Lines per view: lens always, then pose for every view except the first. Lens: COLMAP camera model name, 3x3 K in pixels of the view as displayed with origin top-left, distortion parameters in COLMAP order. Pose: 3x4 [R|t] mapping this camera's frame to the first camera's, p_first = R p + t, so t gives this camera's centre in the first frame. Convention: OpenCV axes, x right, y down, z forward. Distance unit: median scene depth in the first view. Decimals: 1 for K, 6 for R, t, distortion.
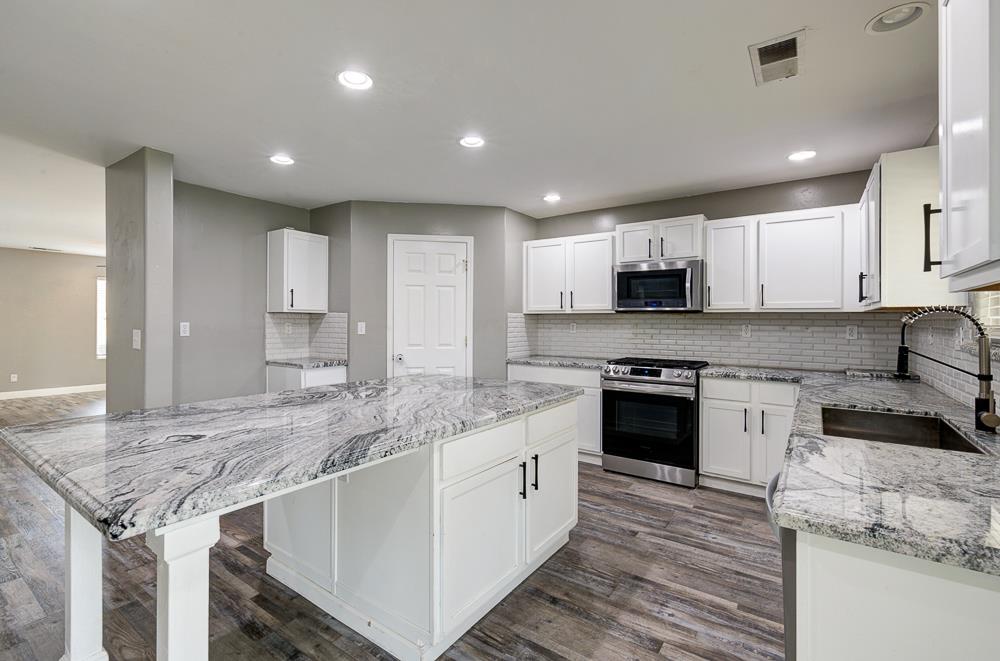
lens RADIAL K [[447.3, 0, 489.7], [0, 447.3, 319.4], [0, 0, 1]] dist [0.006461, -0.004651]
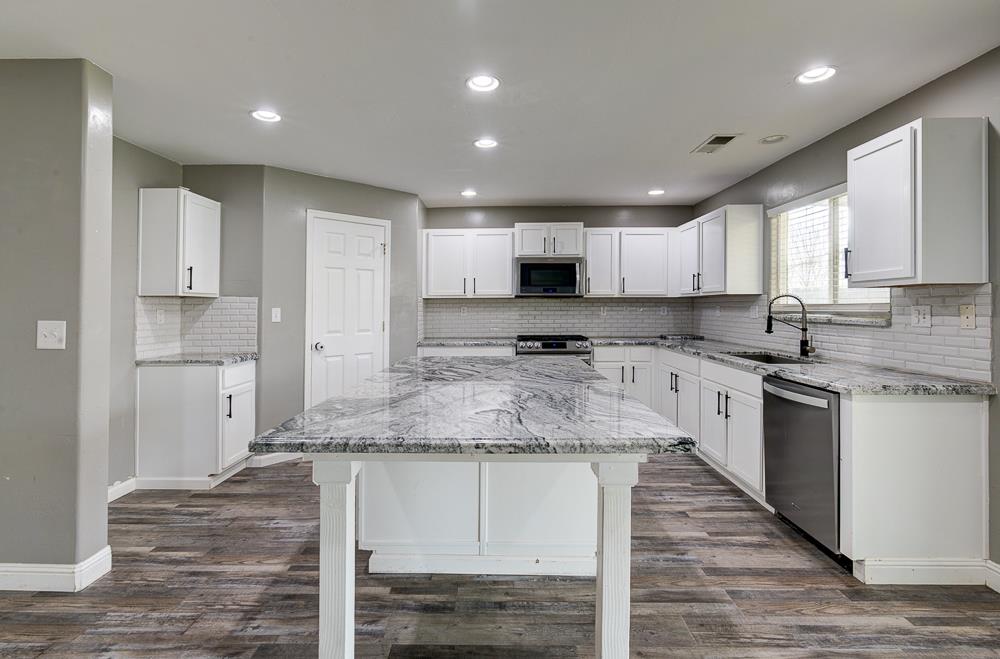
lens RADIAL K [[470.1, 0, 477.2], [0, 470.1, 308.4], [0, 0, 1]] dist [-0.002427, 0.006690]
pose [[0.825852, -0.010694, 0.563786, -0.508490], [0.006898, 0.999937, 0.008863, 0.001933], [-0.563845, -0.003430, 0.825874, 0.033894]]
